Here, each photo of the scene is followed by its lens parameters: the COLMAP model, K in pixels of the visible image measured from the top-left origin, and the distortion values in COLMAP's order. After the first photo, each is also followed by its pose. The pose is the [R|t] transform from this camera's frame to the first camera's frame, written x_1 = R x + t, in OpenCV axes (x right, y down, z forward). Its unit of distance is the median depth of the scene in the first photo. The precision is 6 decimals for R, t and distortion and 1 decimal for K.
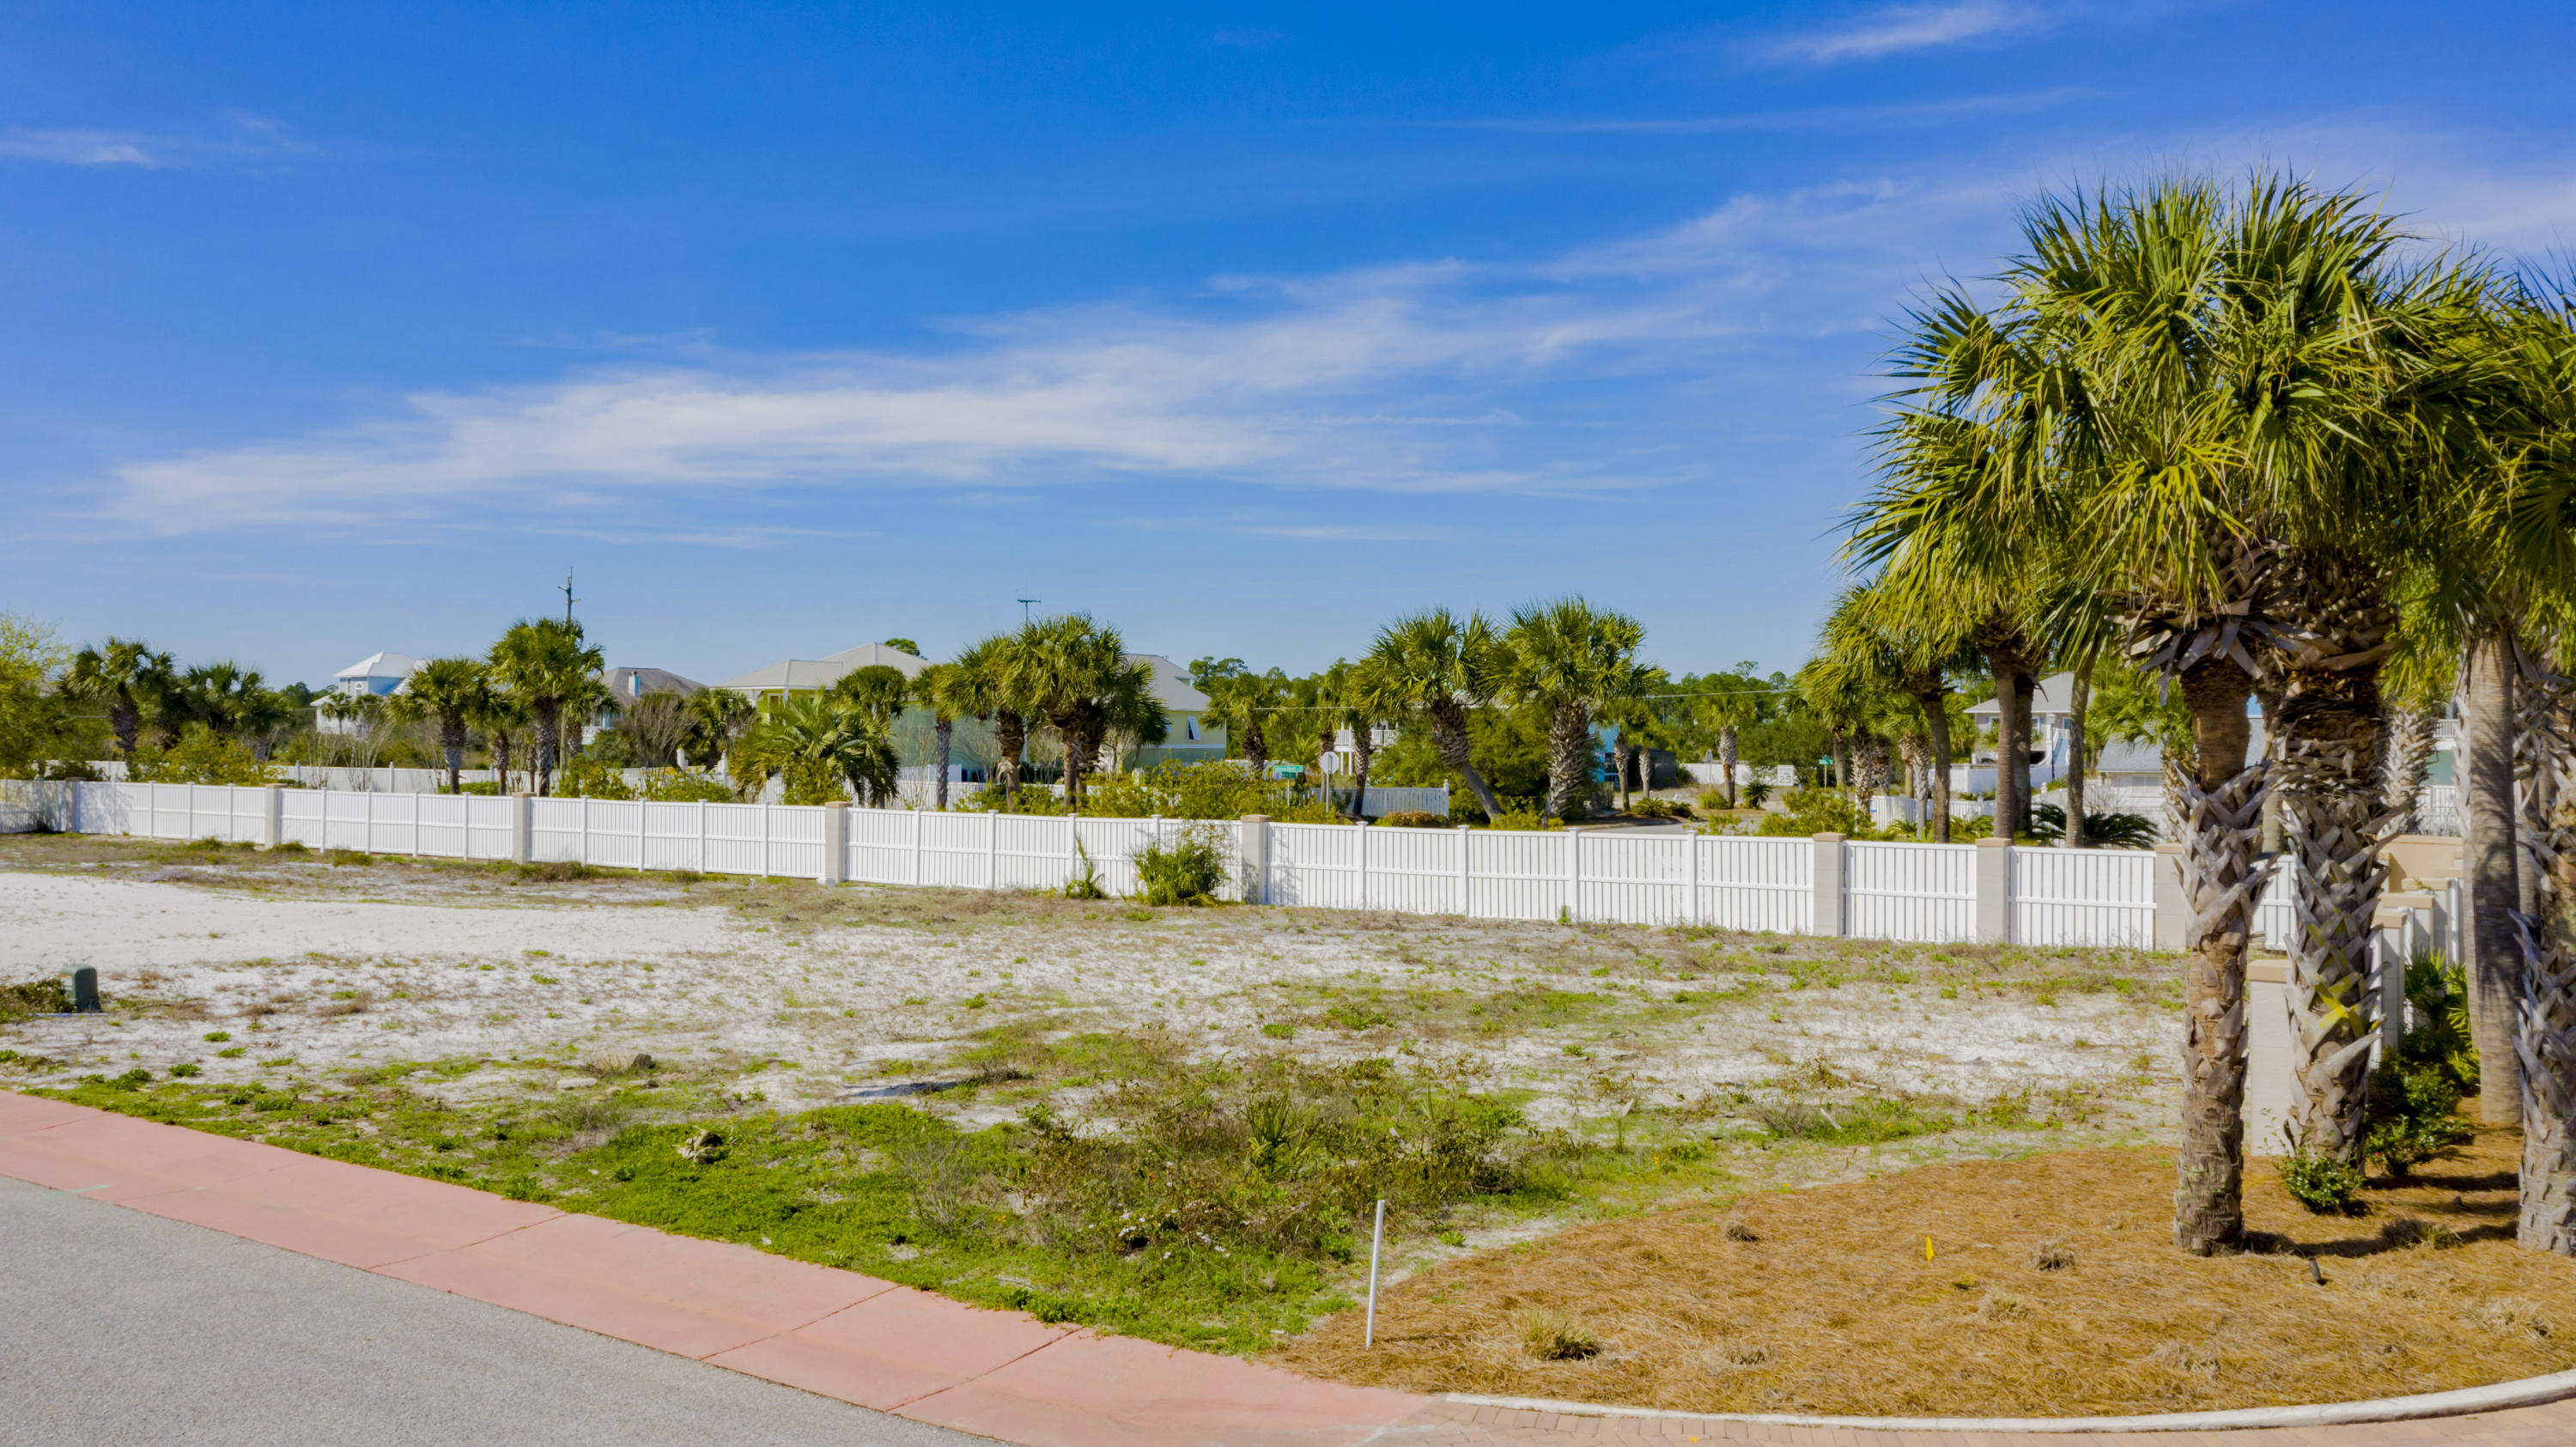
lens RADIAL K [[2054.0, 0, 1288.0], [0, 2054.0, 723.5], [0, 0, 1]] dist [0.003780, 0.007032]
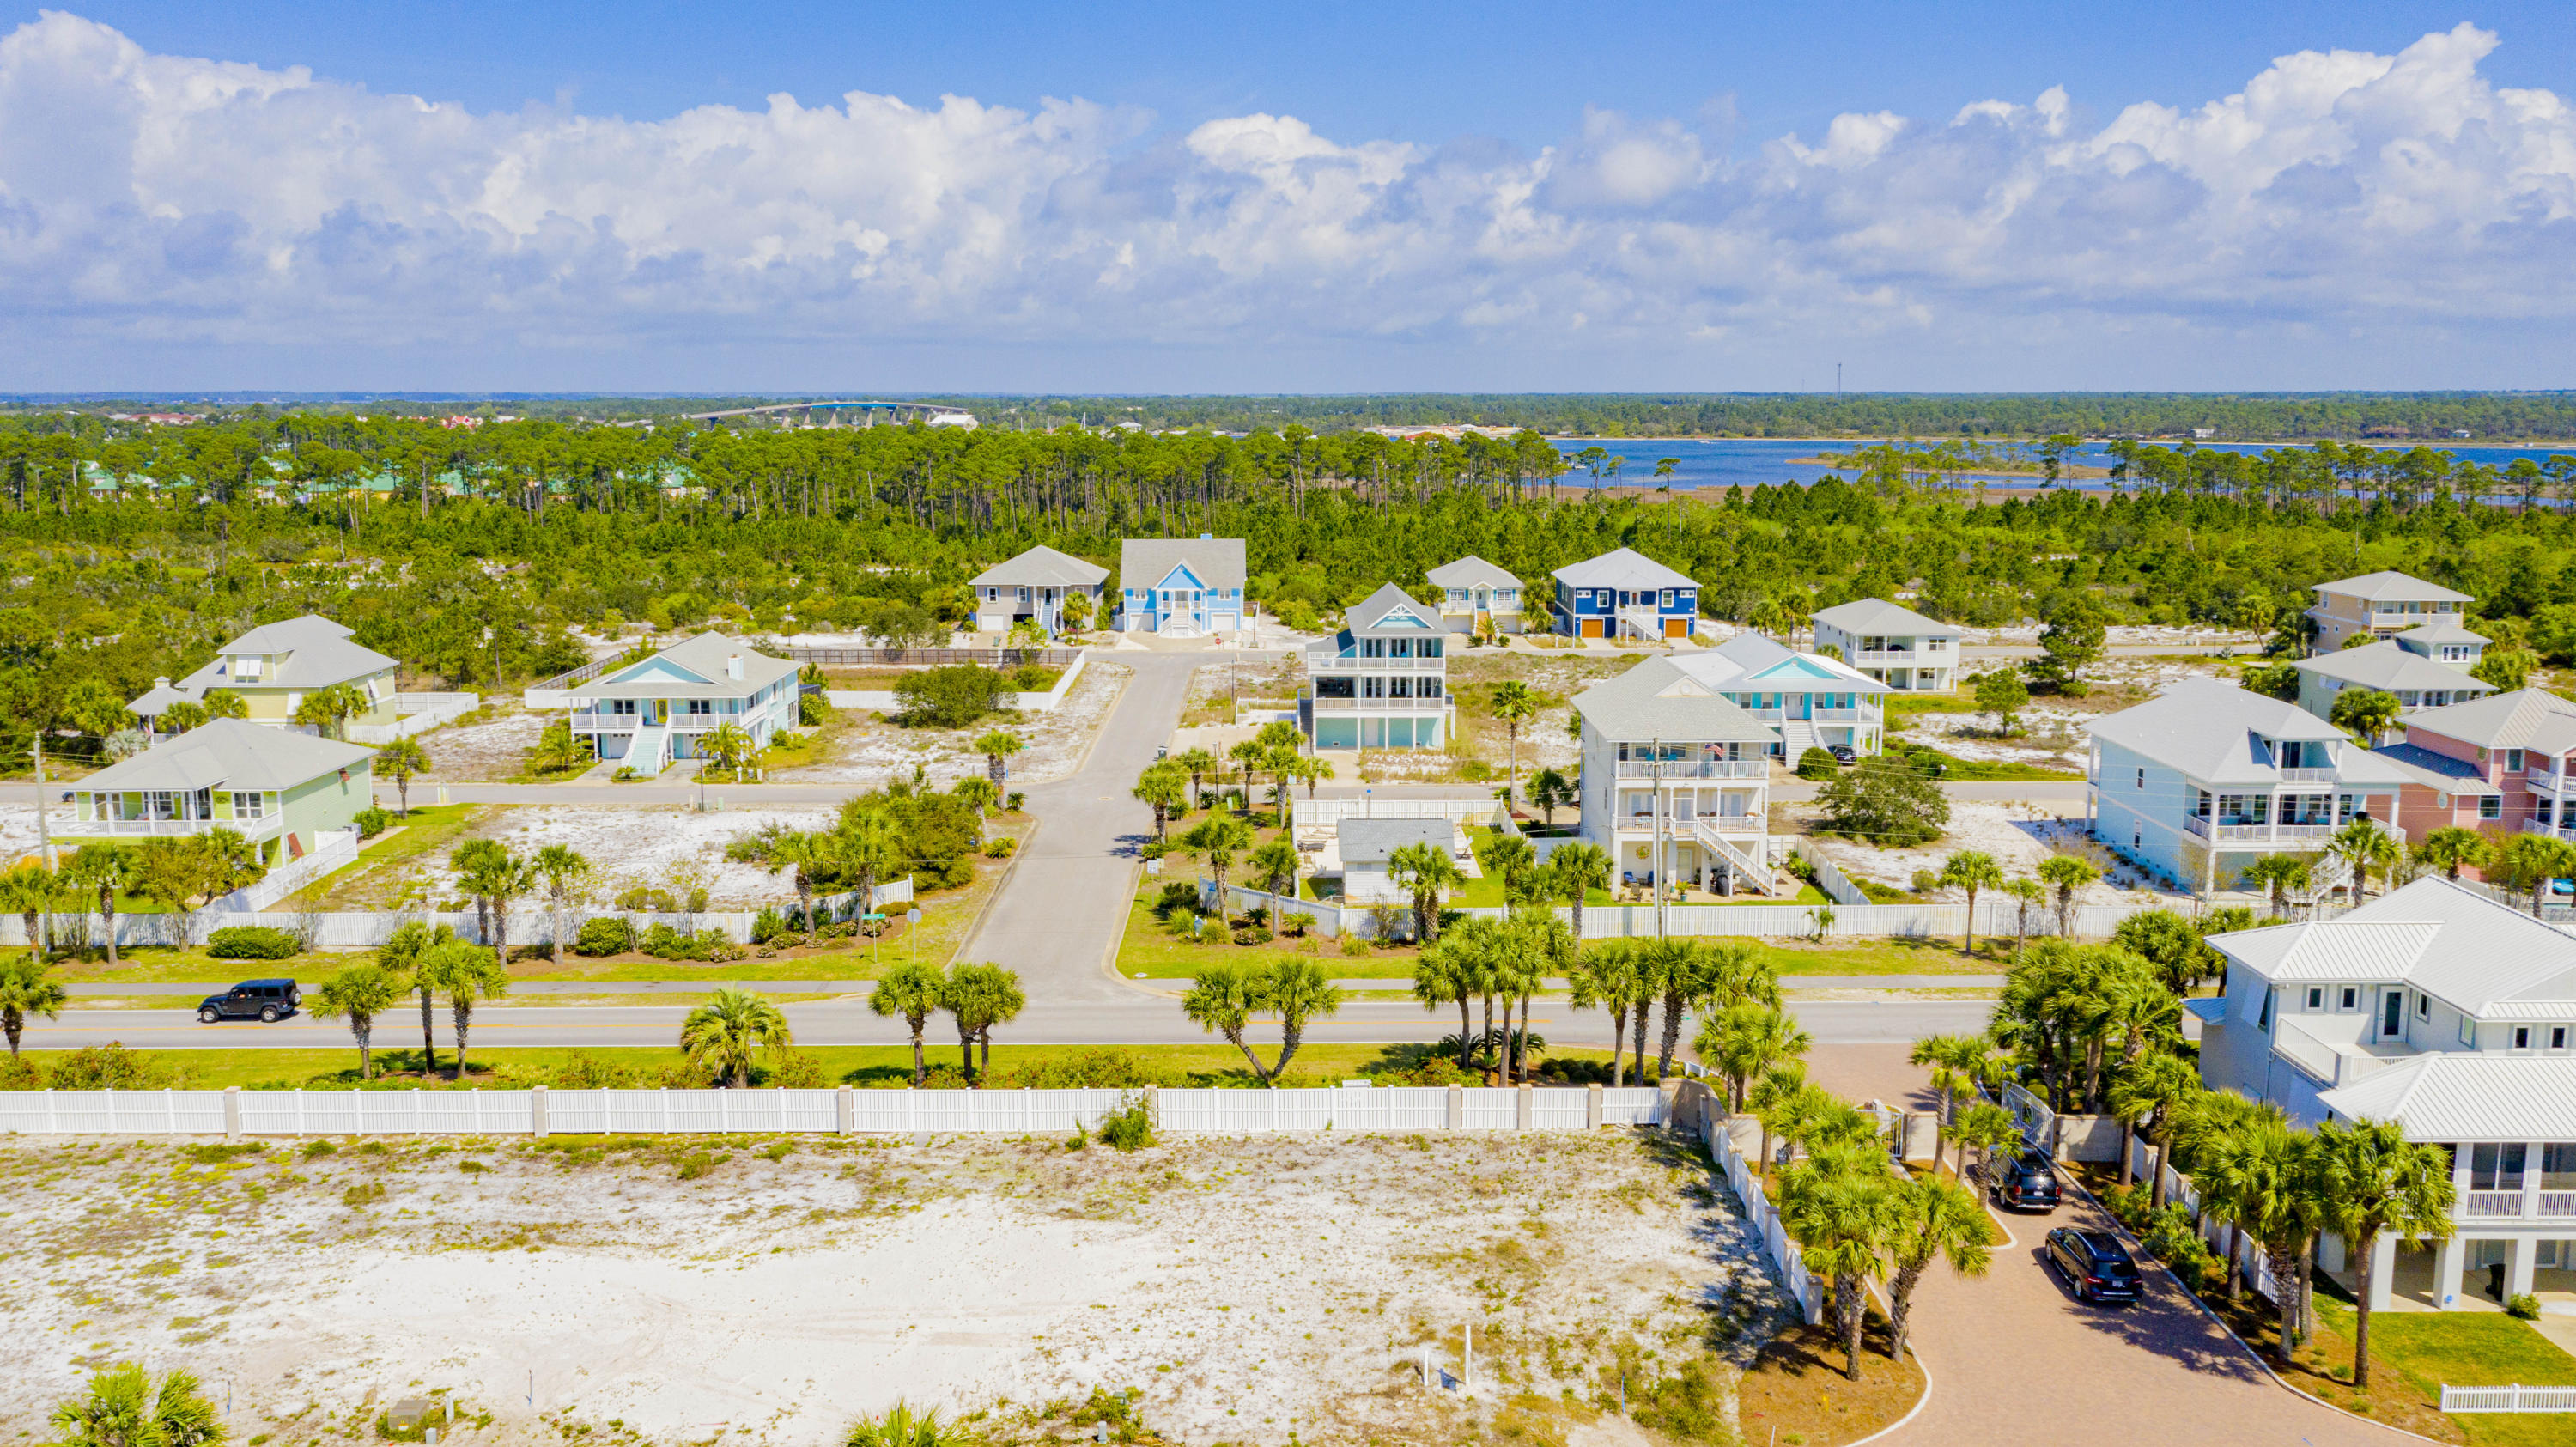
lens RADIAL K [[2054.0, 0, 1288.0], [0, 2054.0, 723.5], [0, 0, 1]] dist [0.003780, 0.007032]
pose [[0.829819, -0.096241, 0.549670, -2.132583], [0.002999, 0.985771, 0.168069, -1.402327], [-0.558024, -0.137819, 0.818300, -1.377796]]
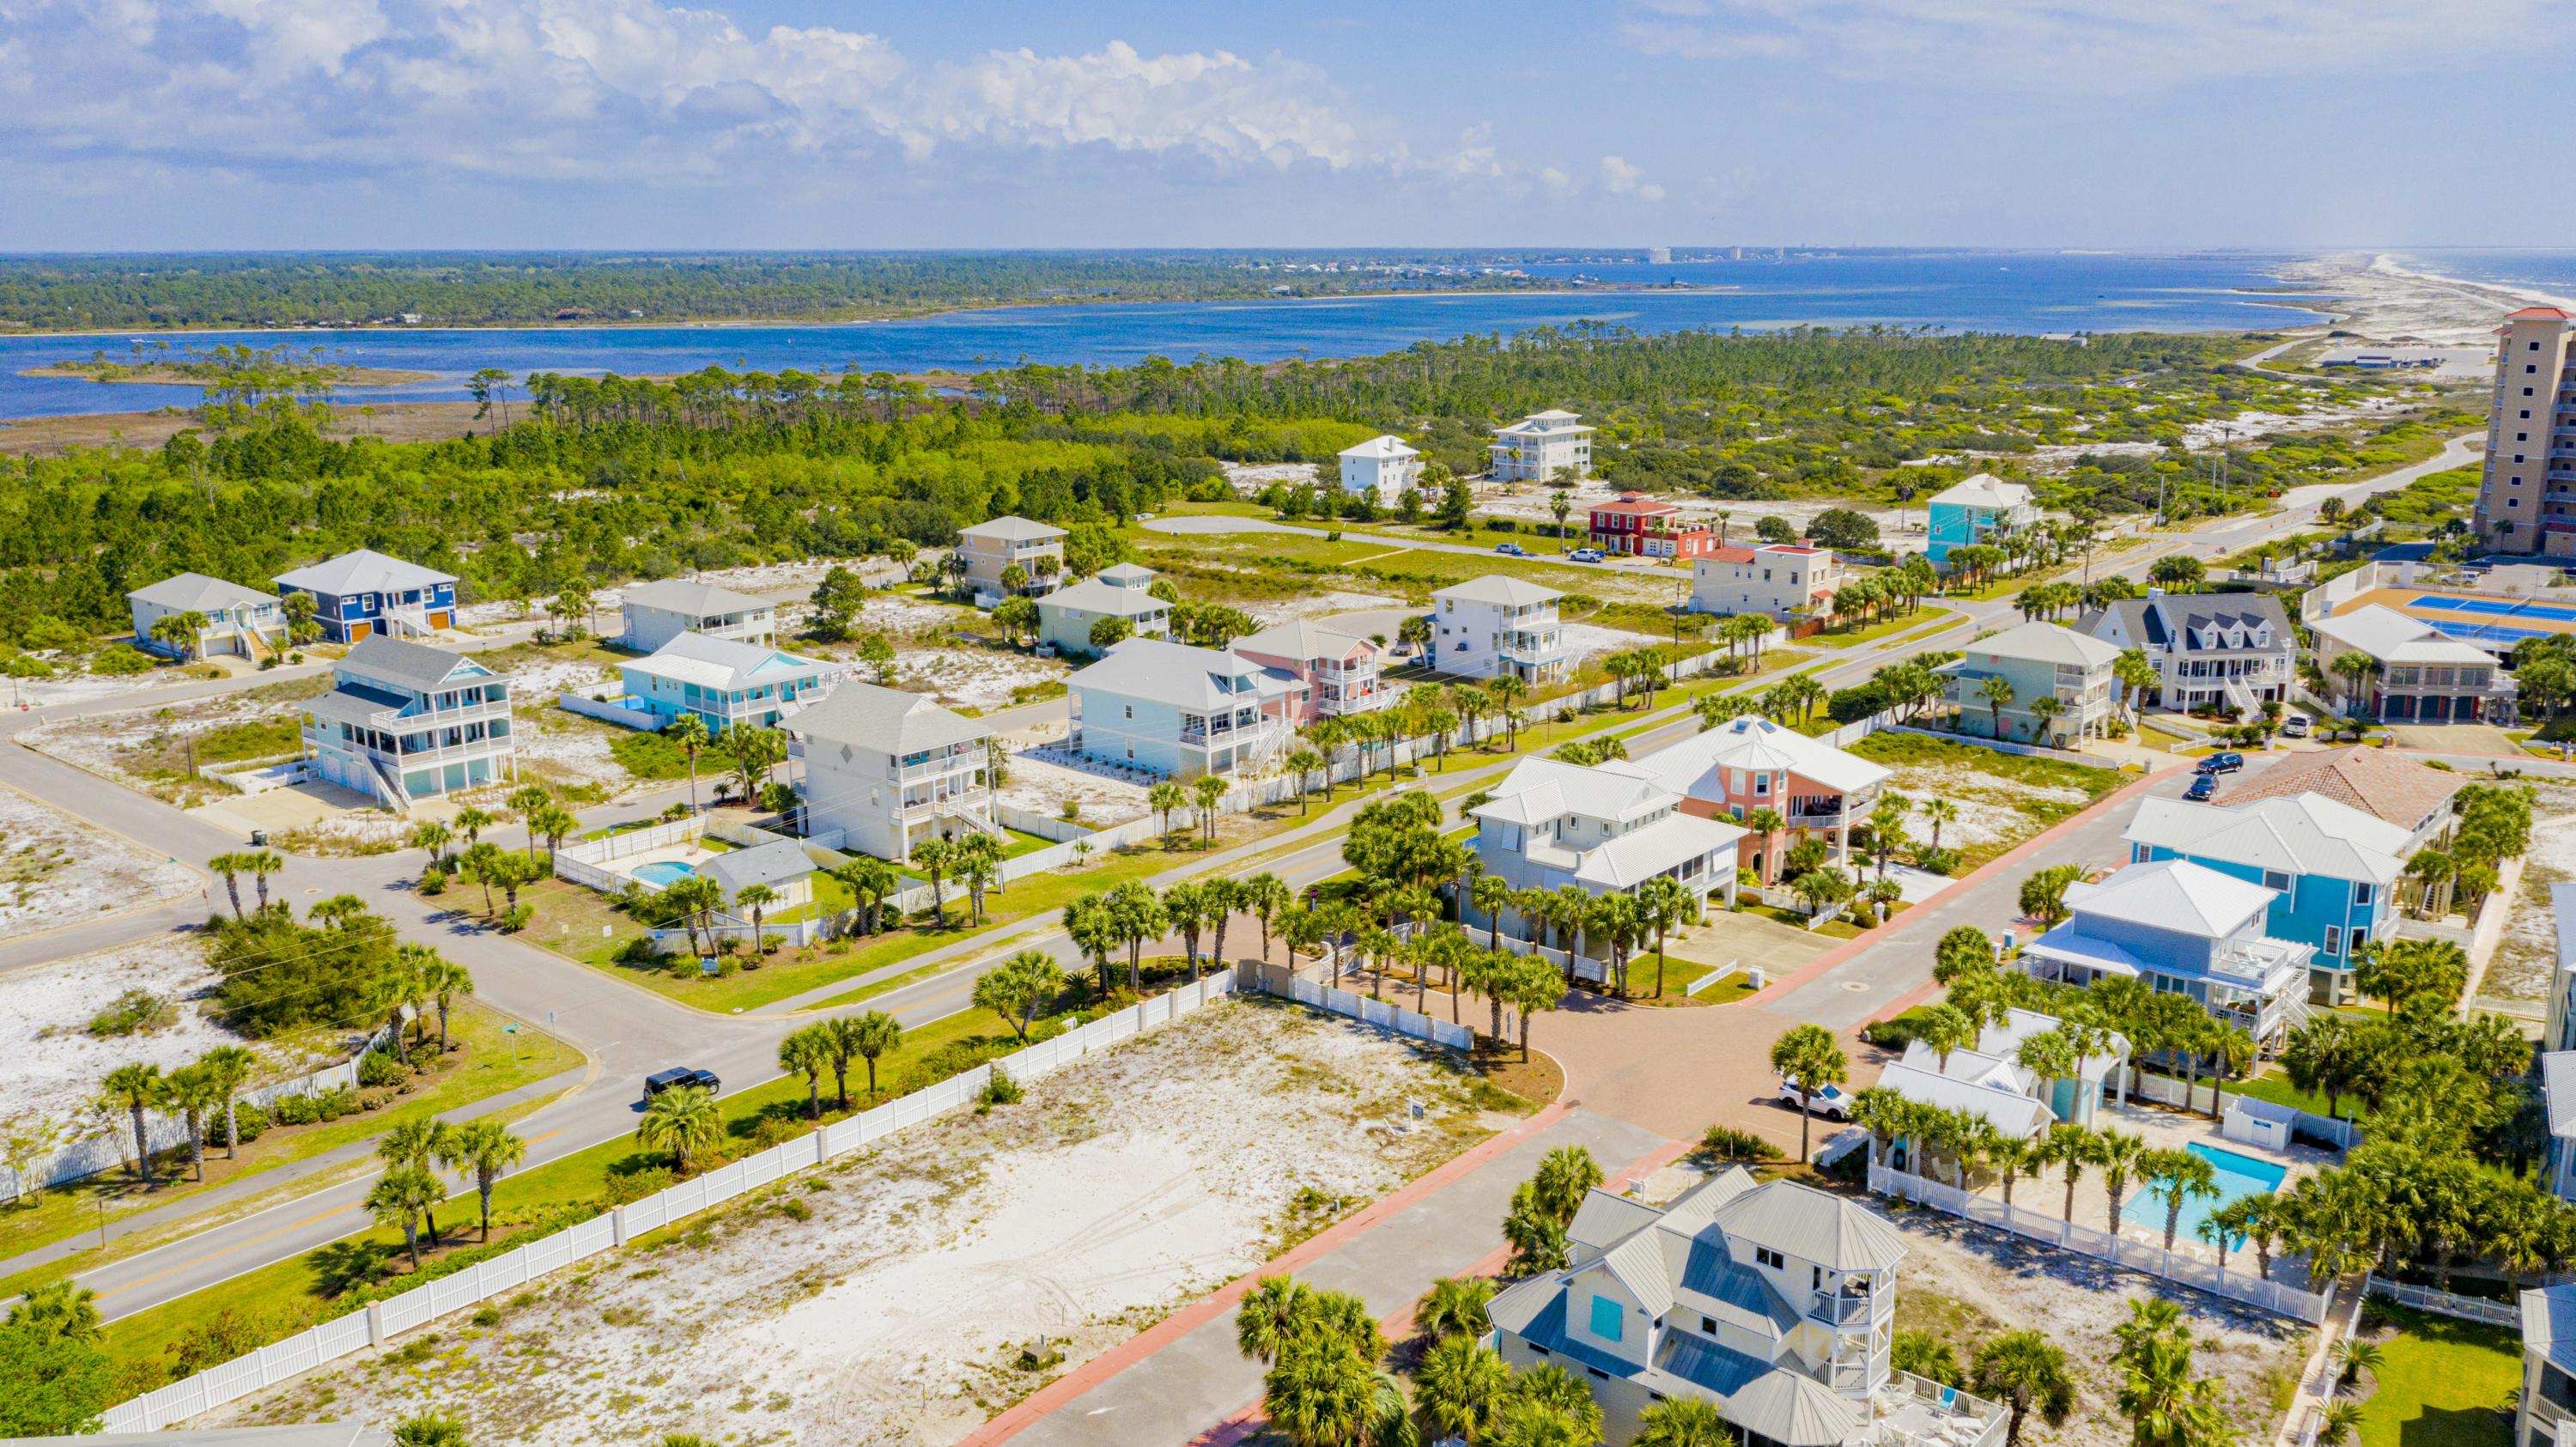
lens RADIAL K [[2054.0, 0, 1288.0], [0, 2054.0, 723.5], [0, 0, 1]] dist [0.003780, 0.007032]
pose [[0.115367, -0.233556, 0.965475, -5.861401], [-0.002152, 0.971904, 0.235369, -2.424771], [-0.993321, -0.029231, 0.111623, 0.685753]]
